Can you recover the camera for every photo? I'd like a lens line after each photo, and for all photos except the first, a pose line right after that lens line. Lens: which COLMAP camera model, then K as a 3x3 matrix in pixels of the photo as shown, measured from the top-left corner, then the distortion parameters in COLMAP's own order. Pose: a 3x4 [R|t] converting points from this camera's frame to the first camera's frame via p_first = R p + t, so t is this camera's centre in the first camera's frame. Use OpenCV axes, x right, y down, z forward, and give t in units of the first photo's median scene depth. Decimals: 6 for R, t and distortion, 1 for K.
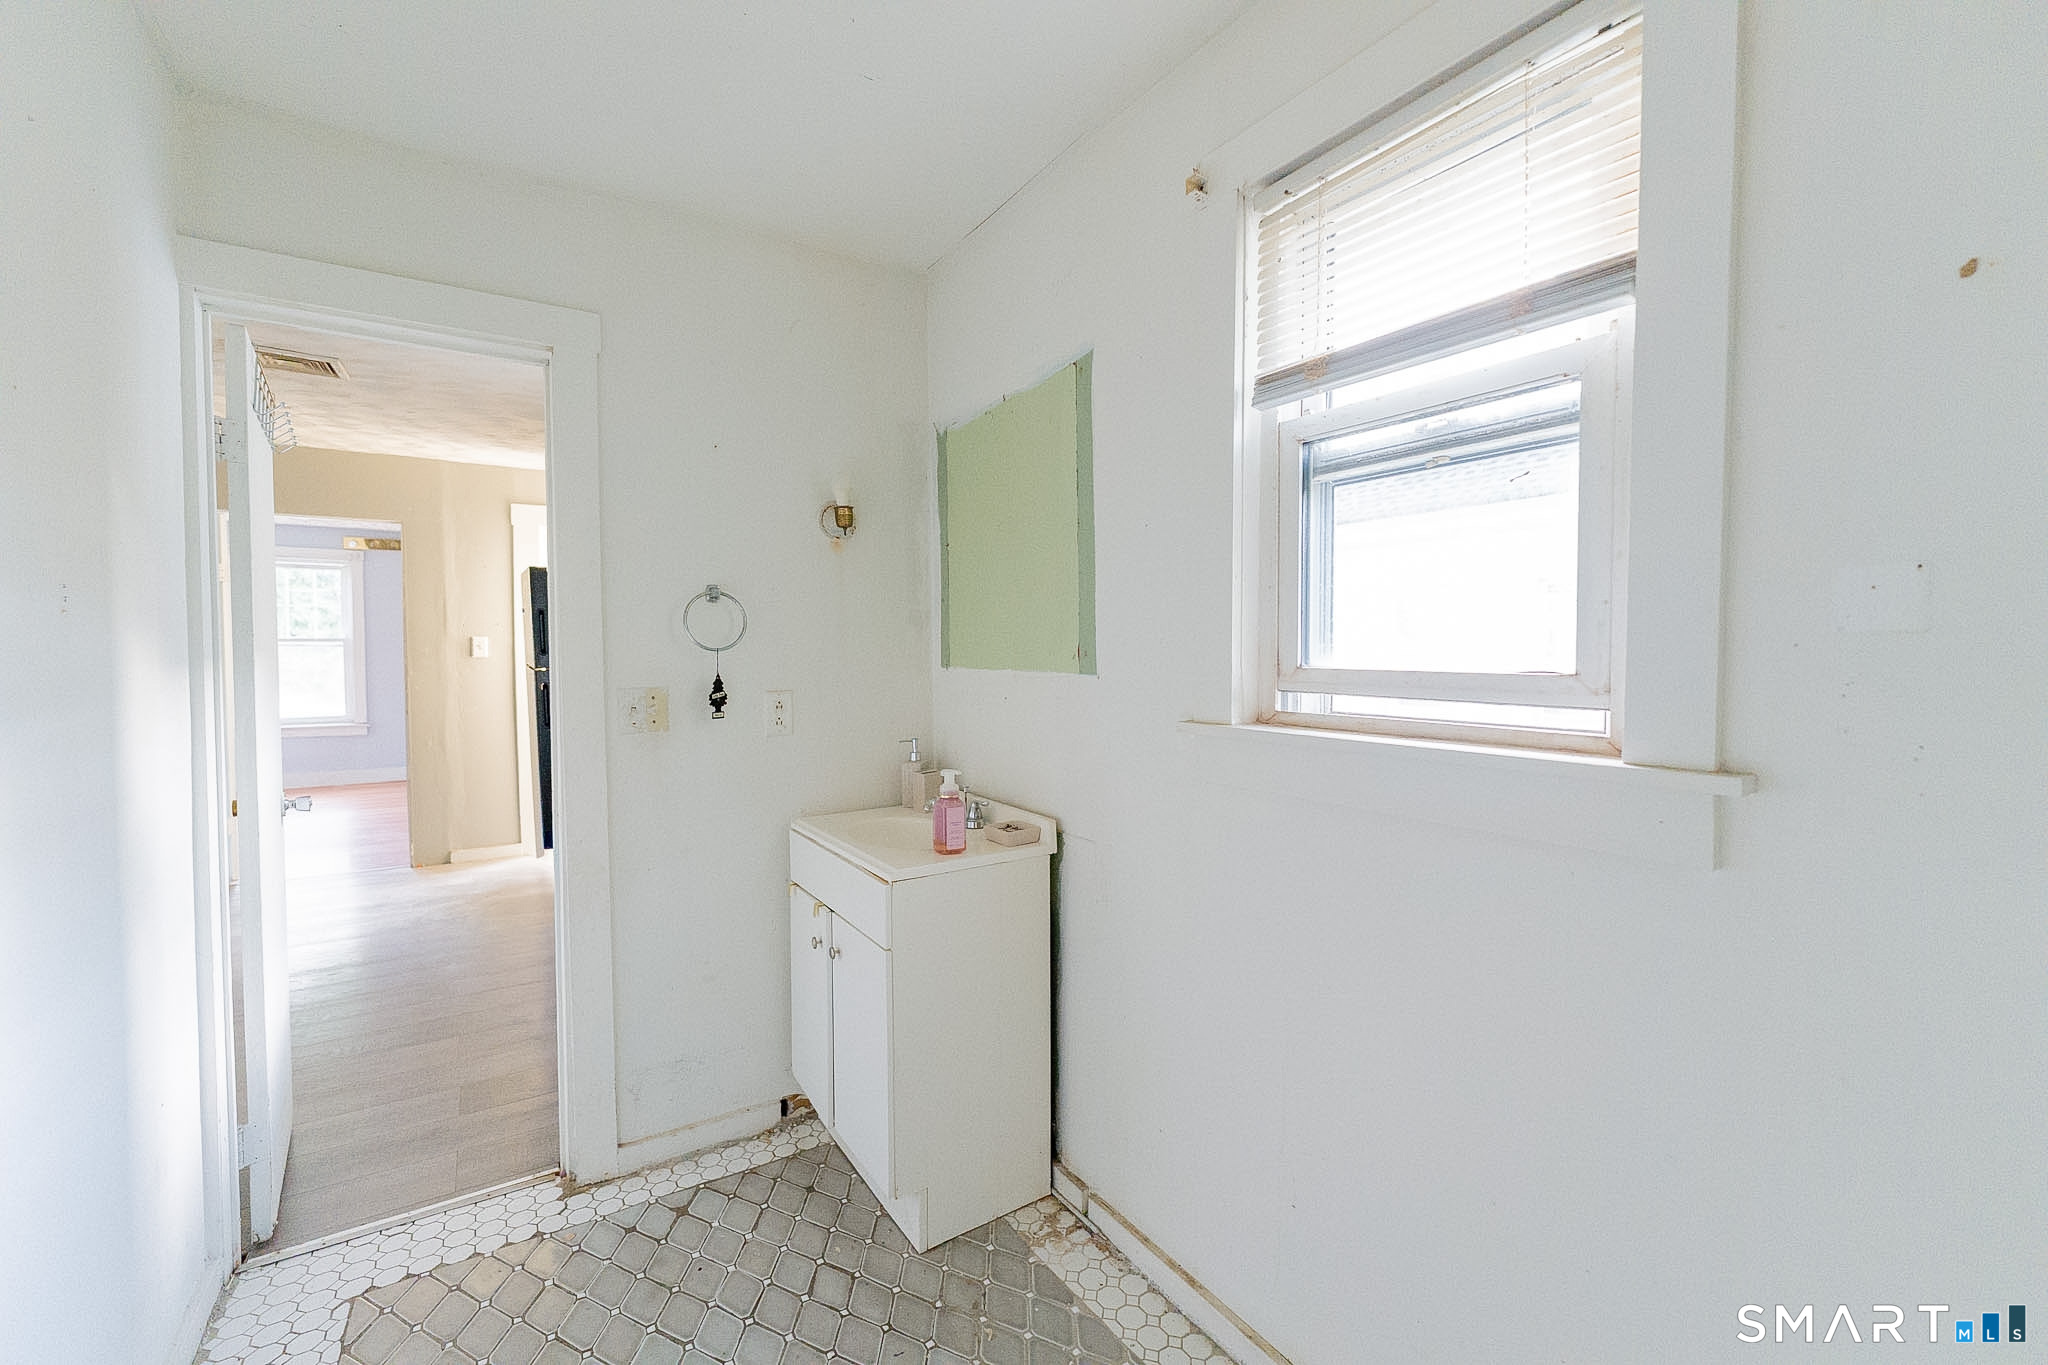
lens RADIAL K [[813.4, 0, 1018.1], [0, 813.4, 677.5], [0, 0, 1]] dist [-0.000144, -0.000690]
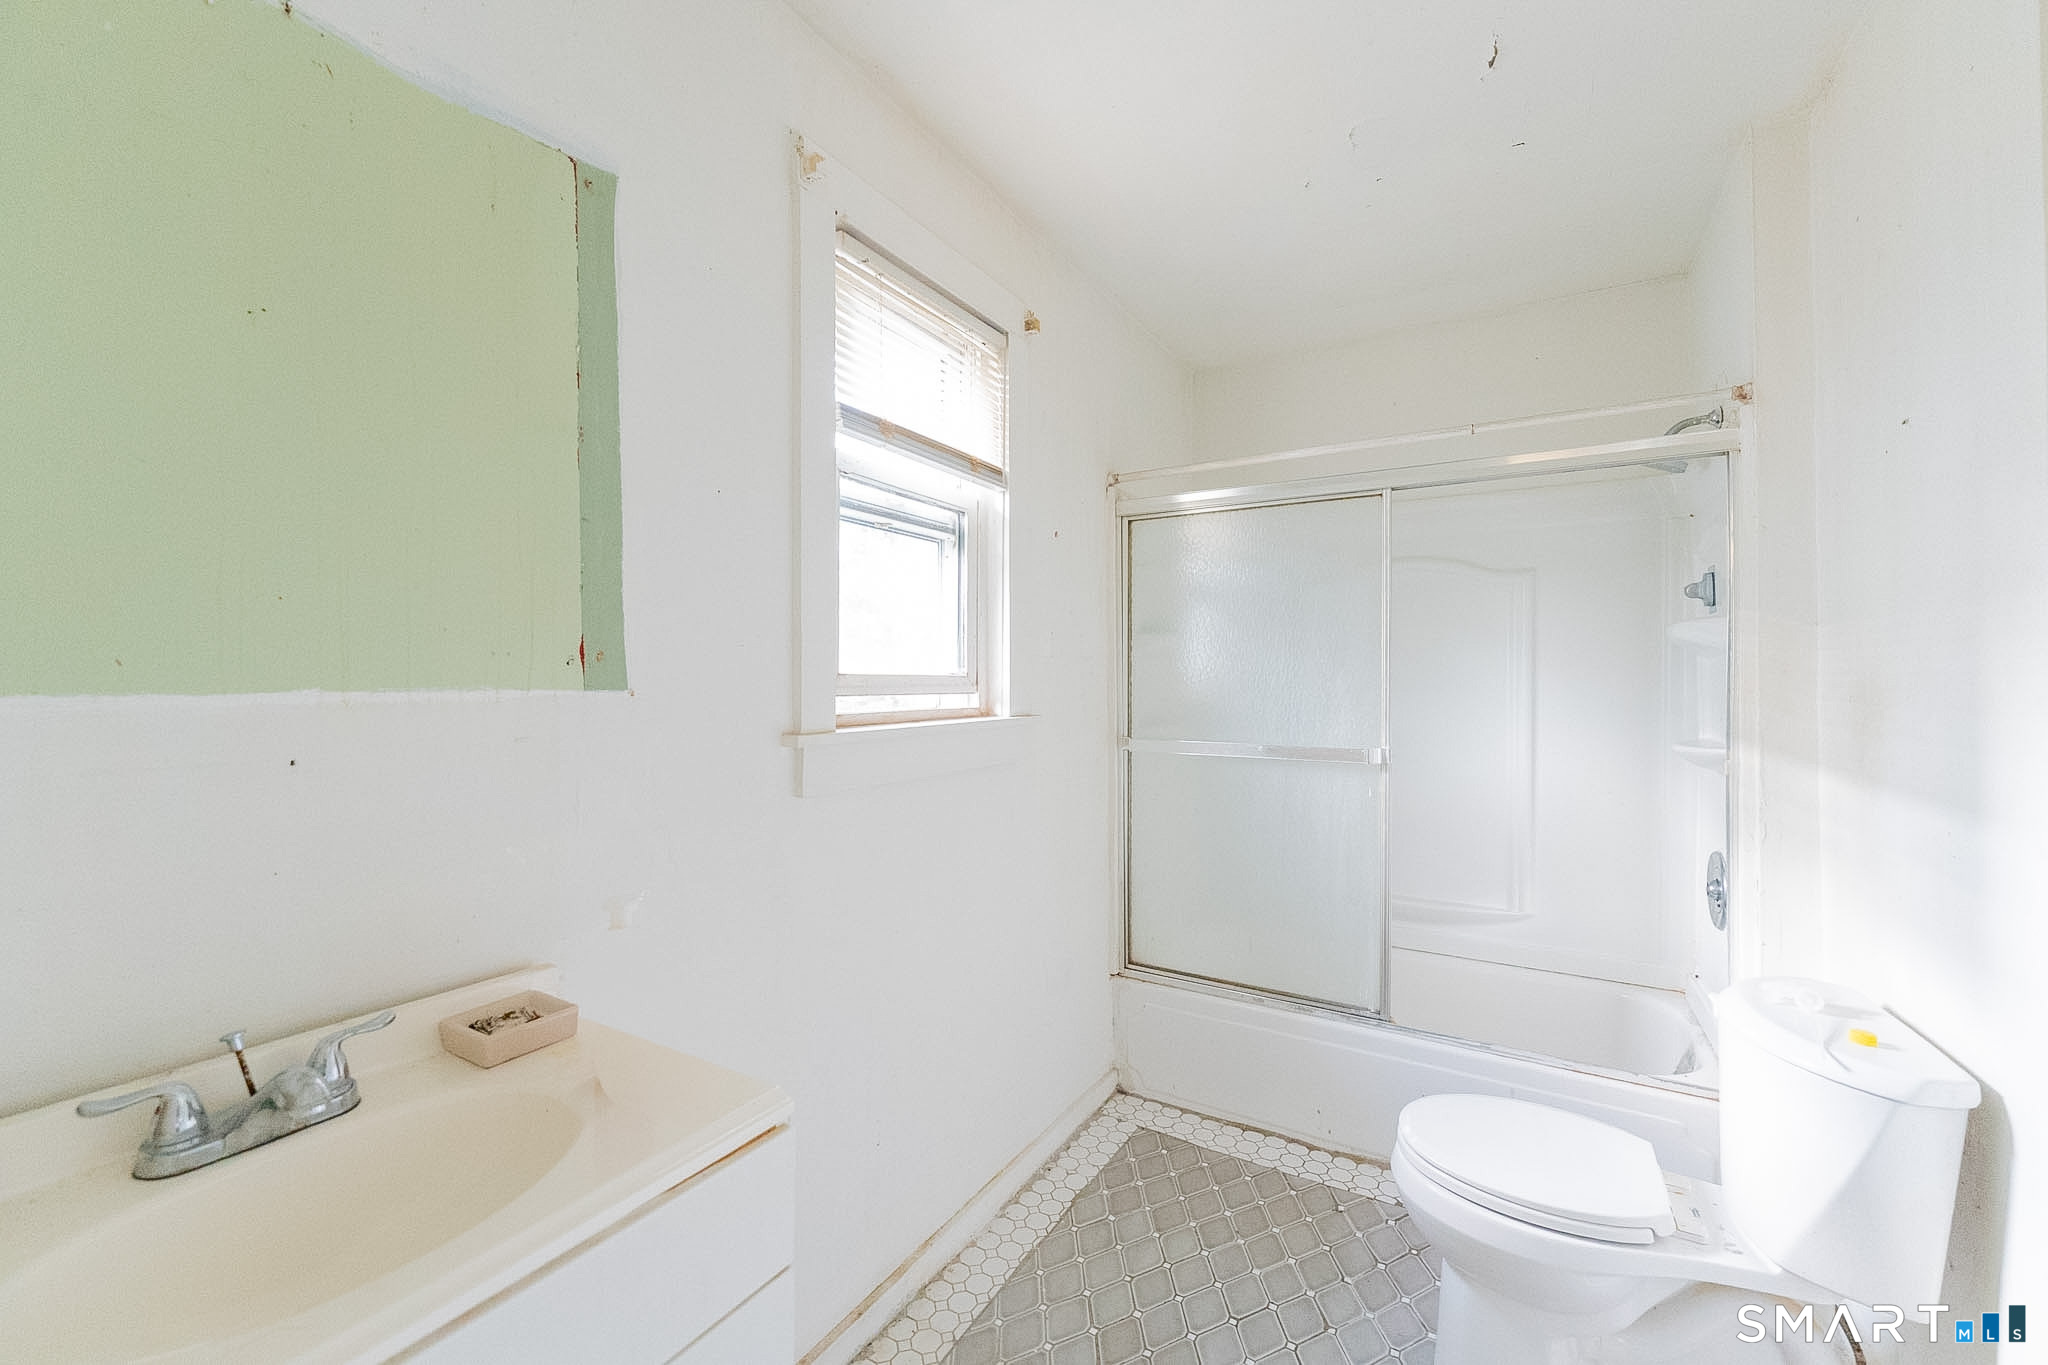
lens RADIAL K [[813.4, 0, 1018.1], [0, 813.4, 677.5], [0, 0, 1]] dist [-0.000144, -0.000690]
pose [[-0.409596, -0.001586, 0.912266, -0.784878], [0.029836, 0.999440, 0.015133, -0.017061], [-0.911779, 0.033417, -0.409319, 1.258211]]
